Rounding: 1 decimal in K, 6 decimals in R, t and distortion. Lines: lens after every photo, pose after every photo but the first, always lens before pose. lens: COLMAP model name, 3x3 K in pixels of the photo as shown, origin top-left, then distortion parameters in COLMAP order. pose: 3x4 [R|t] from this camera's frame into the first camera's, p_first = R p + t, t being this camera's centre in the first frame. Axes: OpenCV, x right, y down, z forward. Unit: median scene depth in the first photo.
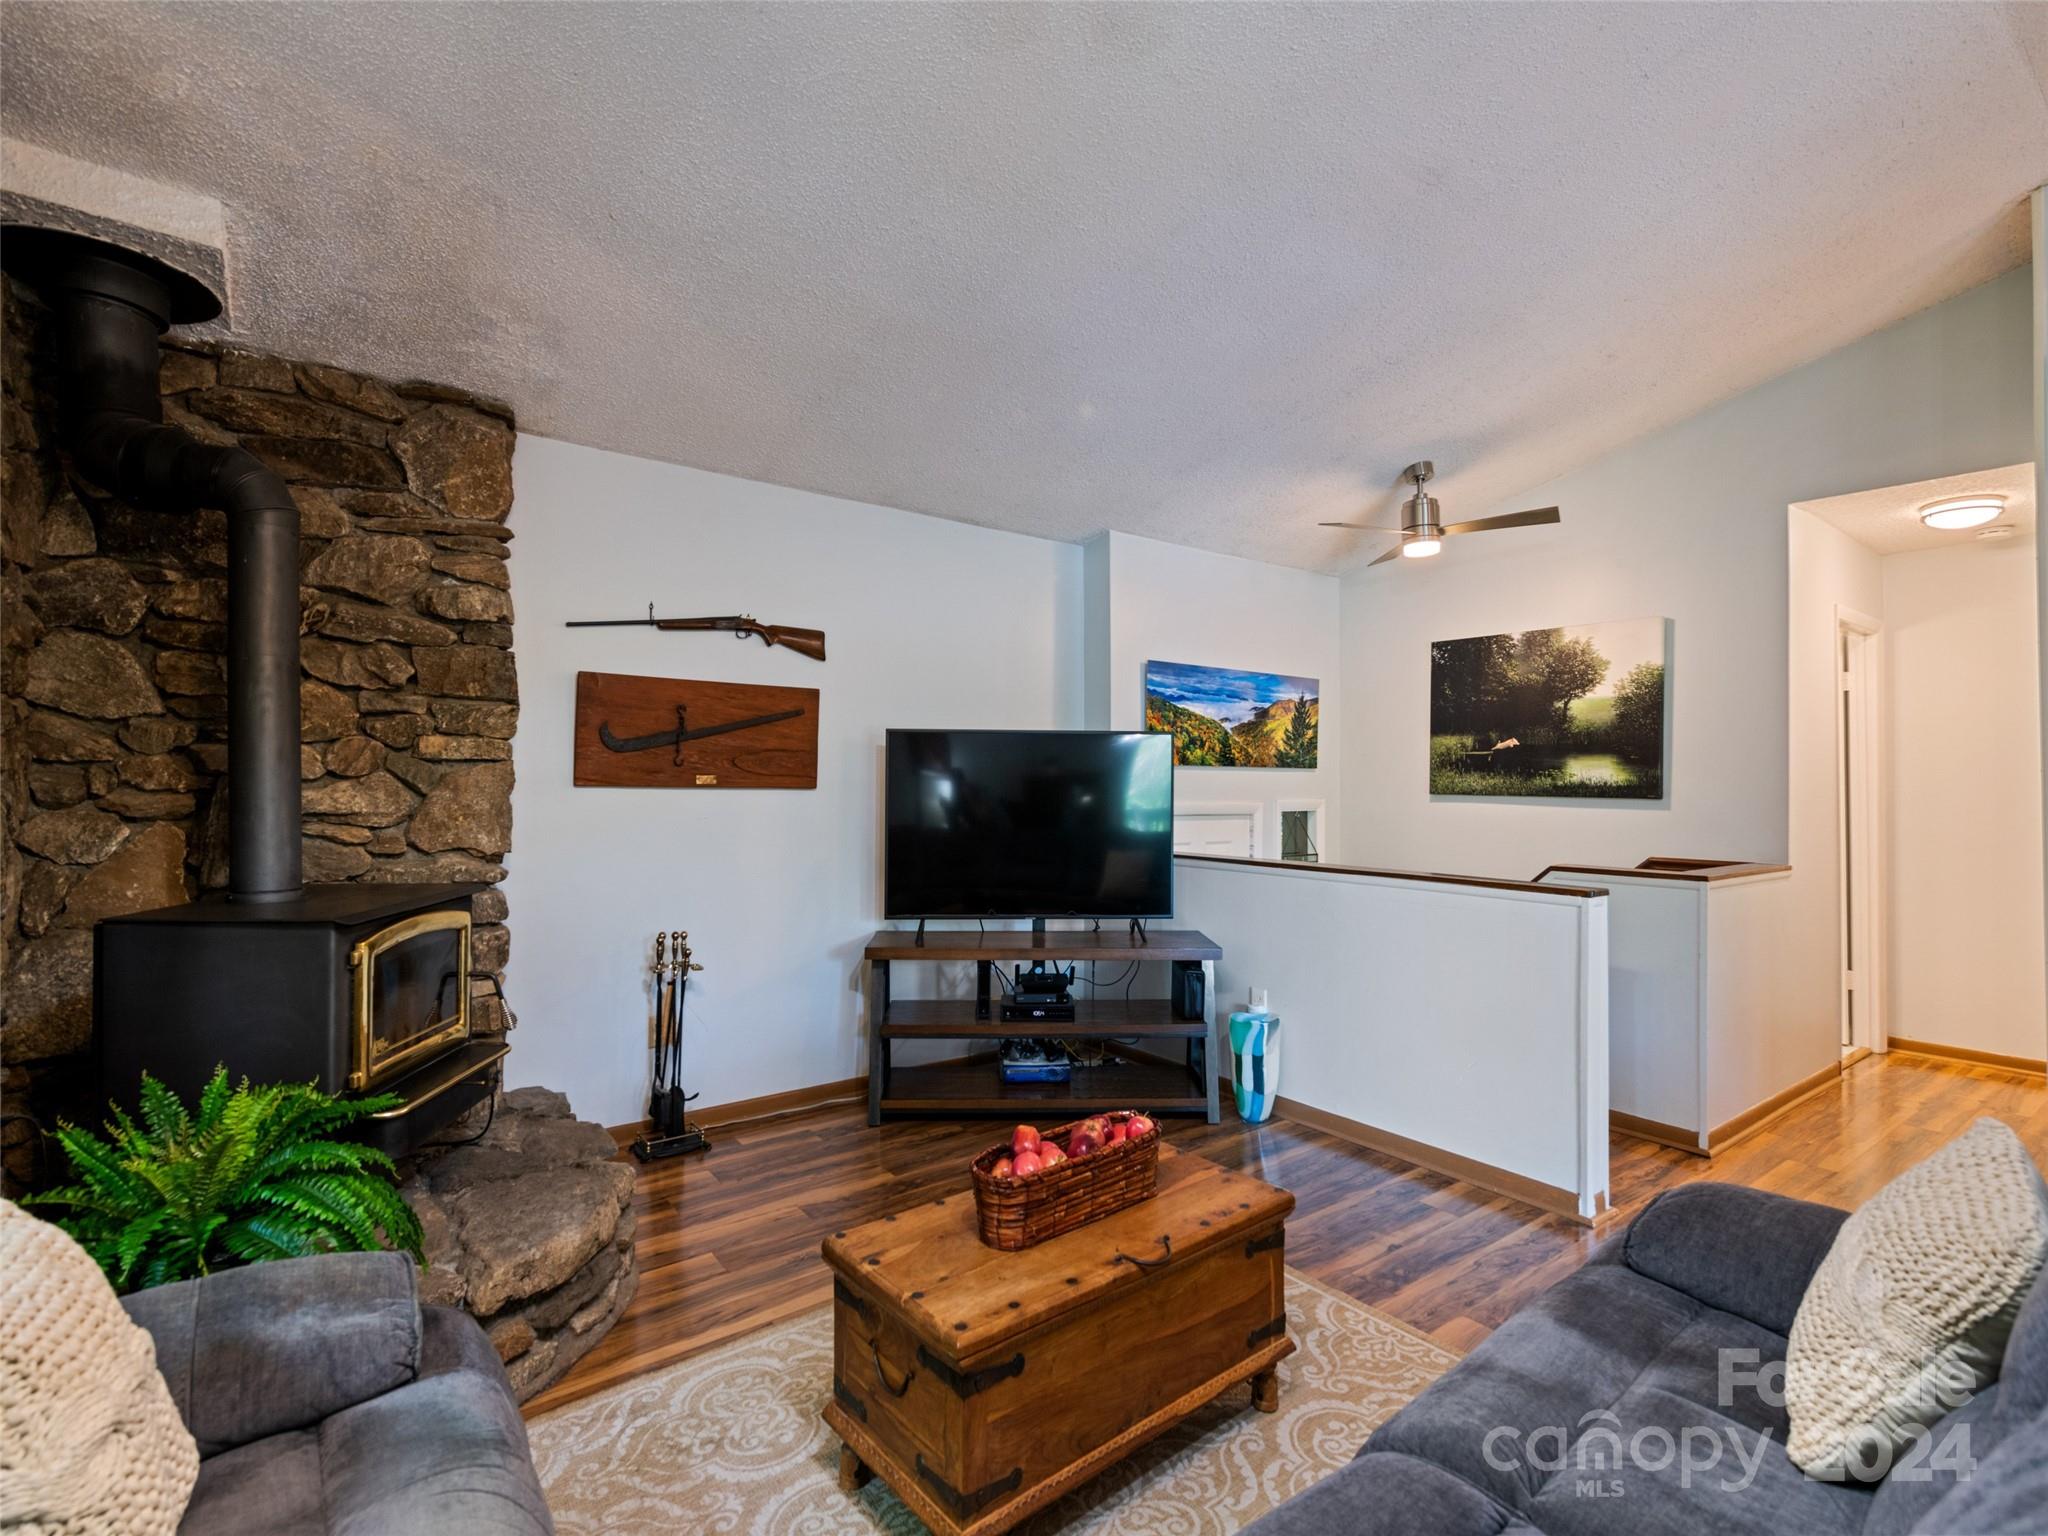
lens RADIAL K [[969.5, 0, 1024.0], [0, 969.5, 768.0], [0, 0, 1]] dist [0.003409, -0.000038]
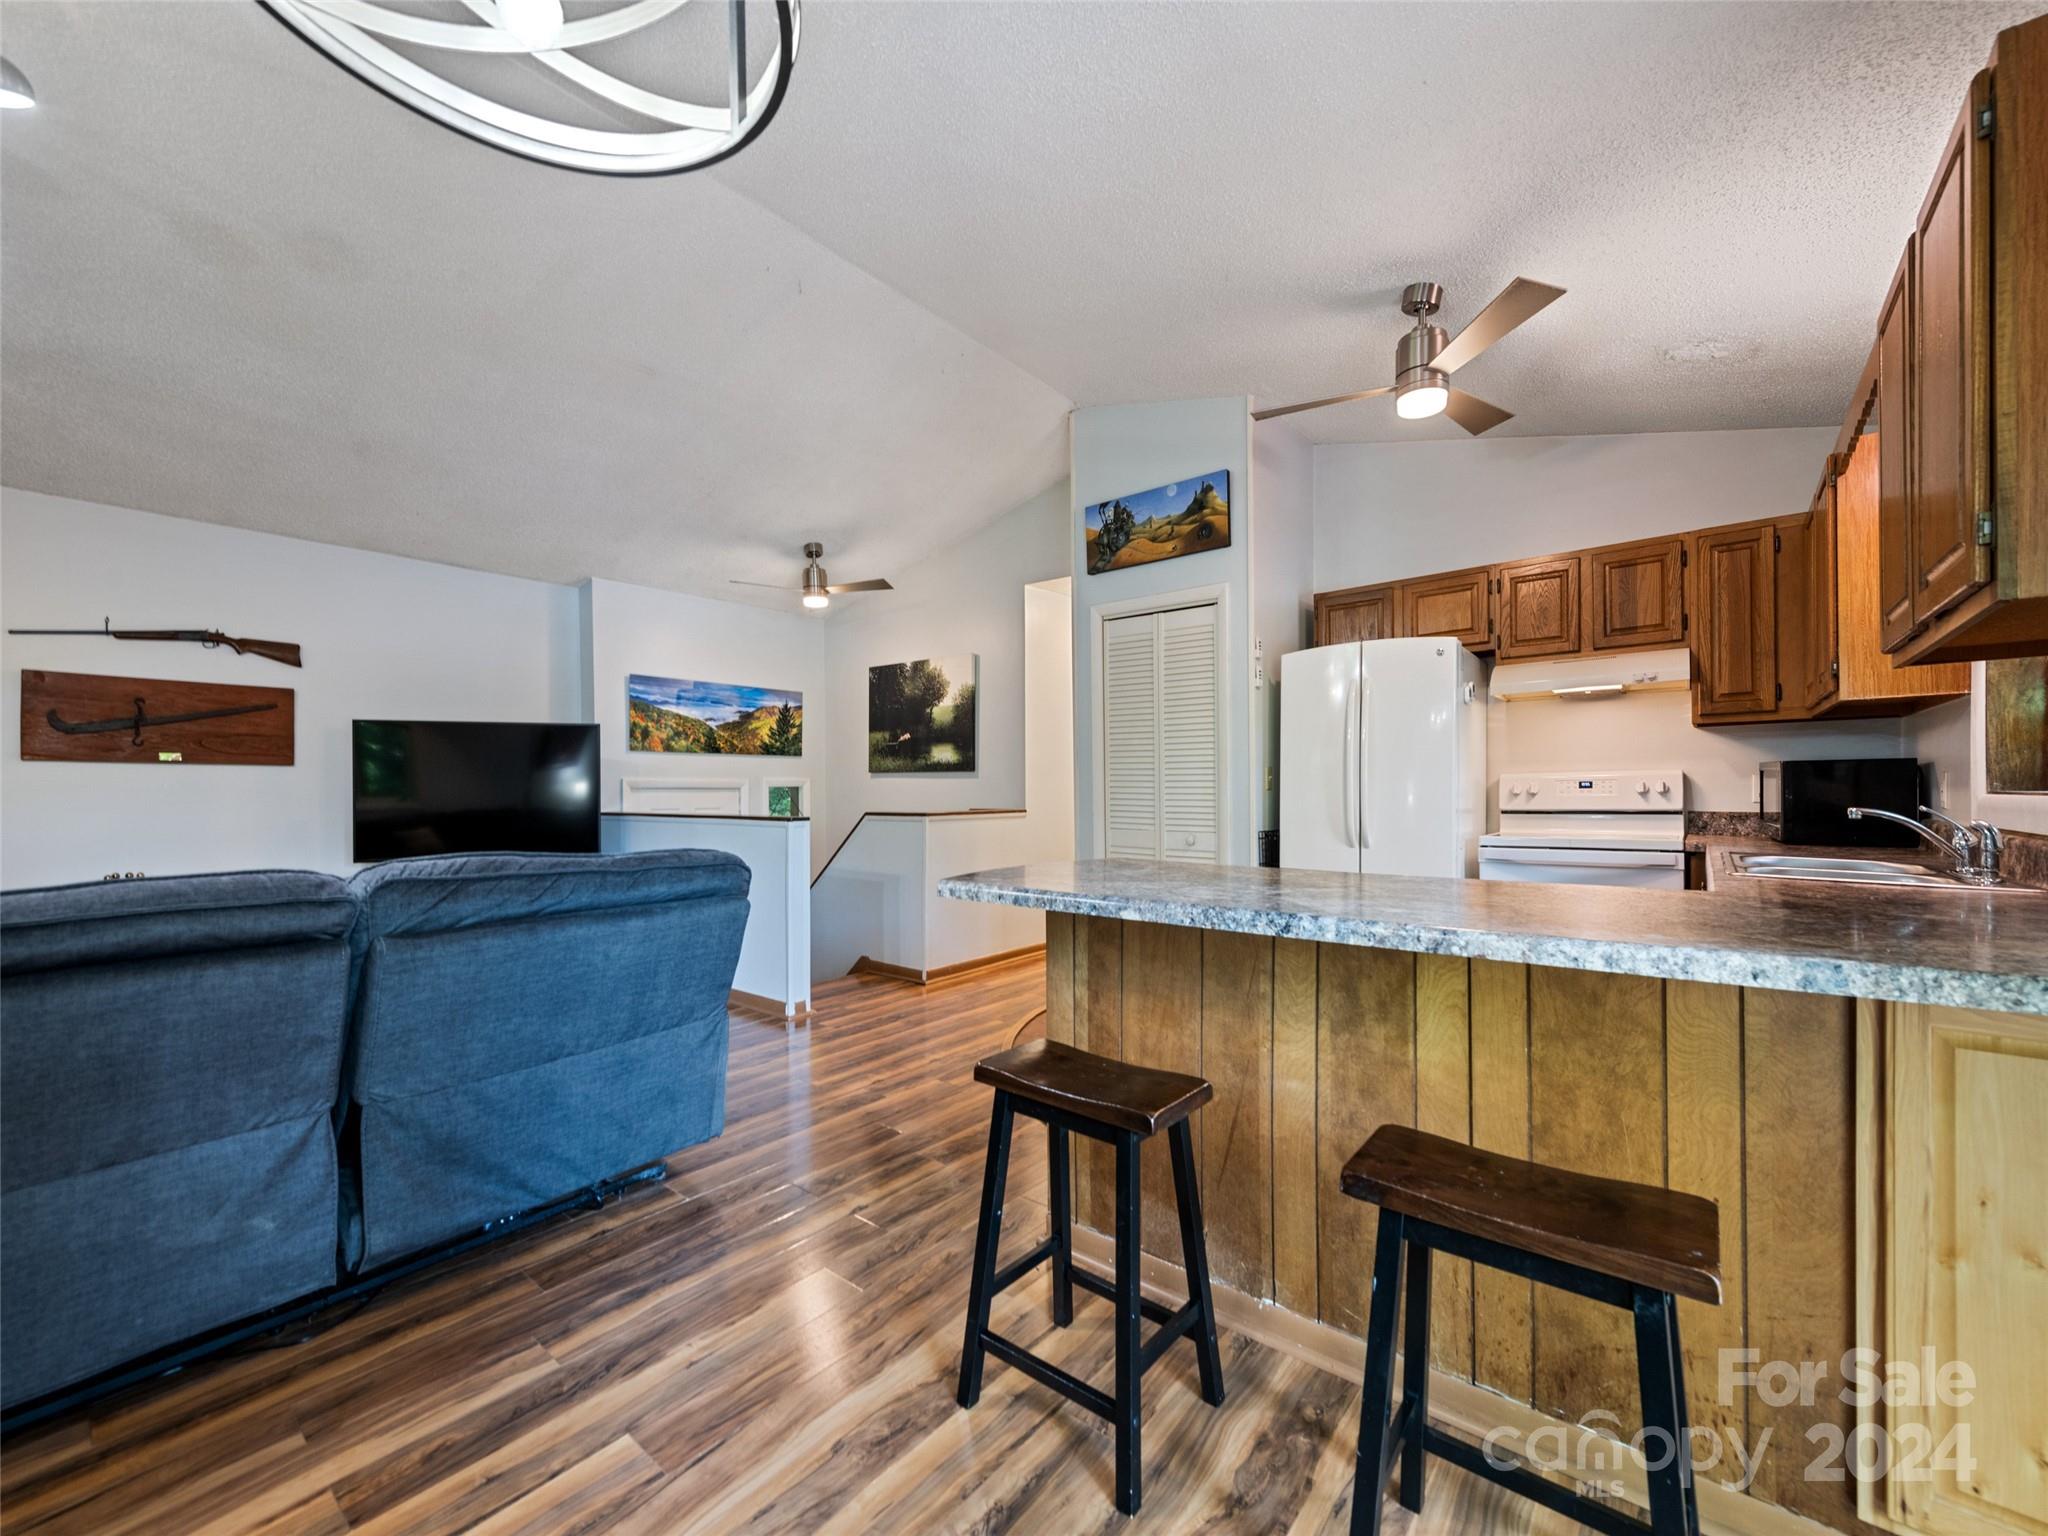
lens RADIAL K [[820.8, 0, 1023.2], [0, 820.8, 784.6], [0, 0, 1]] dist [0.015341, -0.000658]
pose [[0.969288, -0.011617, 0.245653, 0.462835], [0.008503, 0.999870, 0.013731, 0.040623], [-0.245780, -0.011221, 0.969261, -0.326729]]
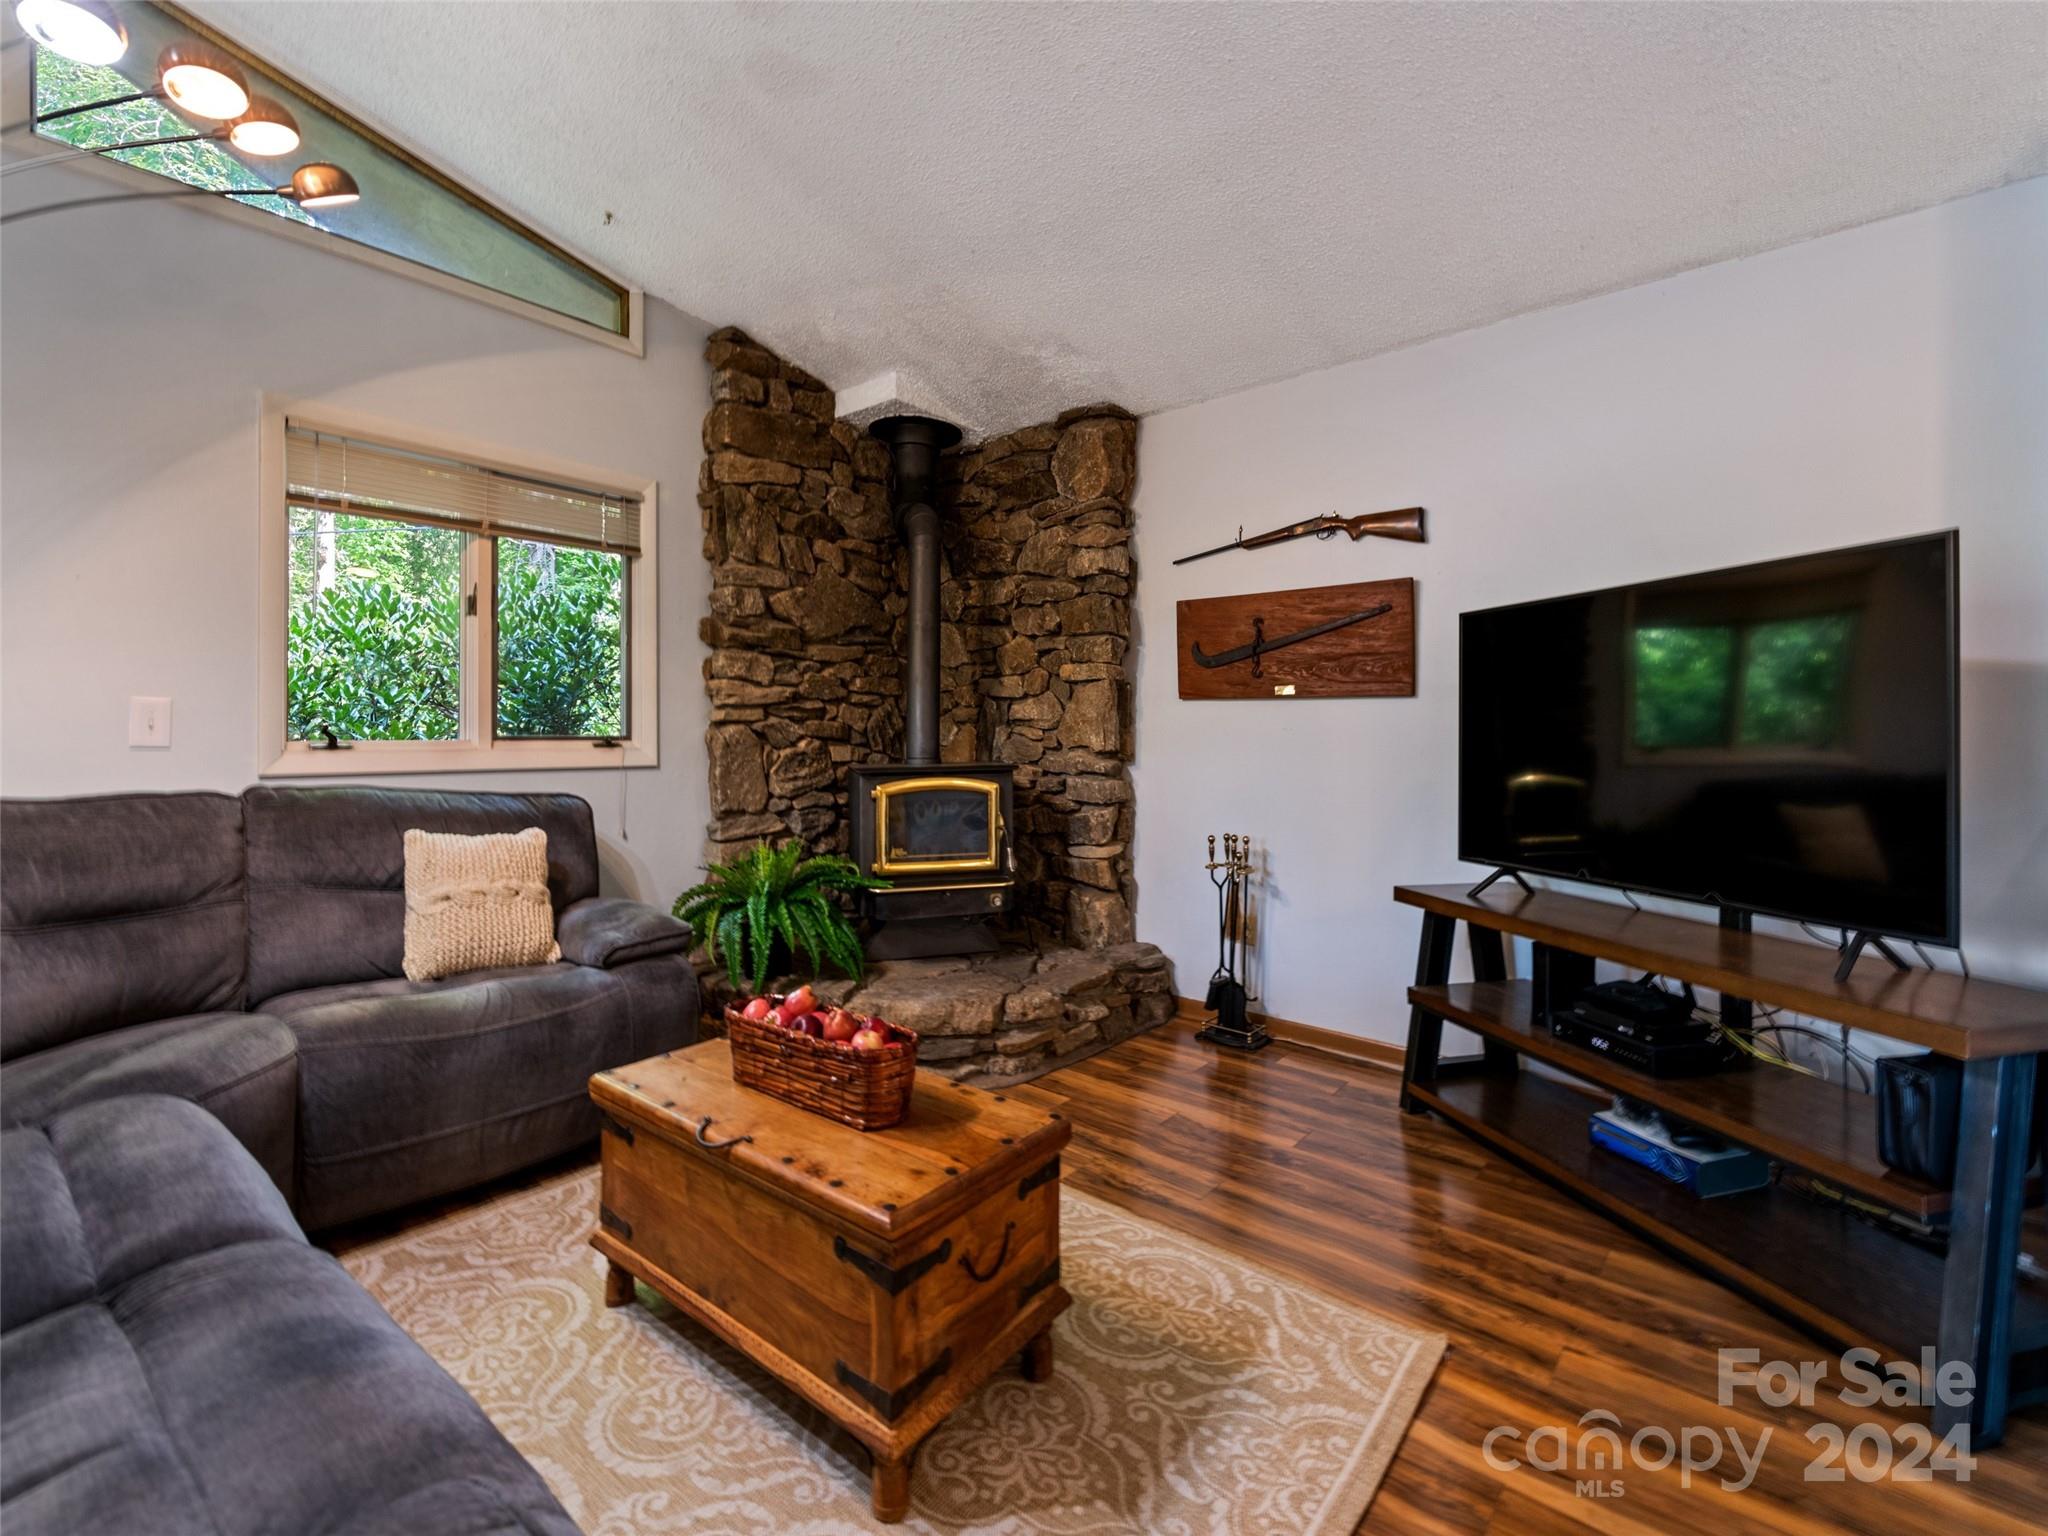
lens RADIAL K [[885.5, 0, 1016.5], [0, 885.5, 730.4], [0, 0, 1]] dist [0.001967, -0.000144]
pose [[0.208329, -0.010382, -0.978004, 0.466429], [0.008845, 0.999923, -0.008730, 0.054616], [0.978019, -0.006832, 0.208405, 0.501133]]
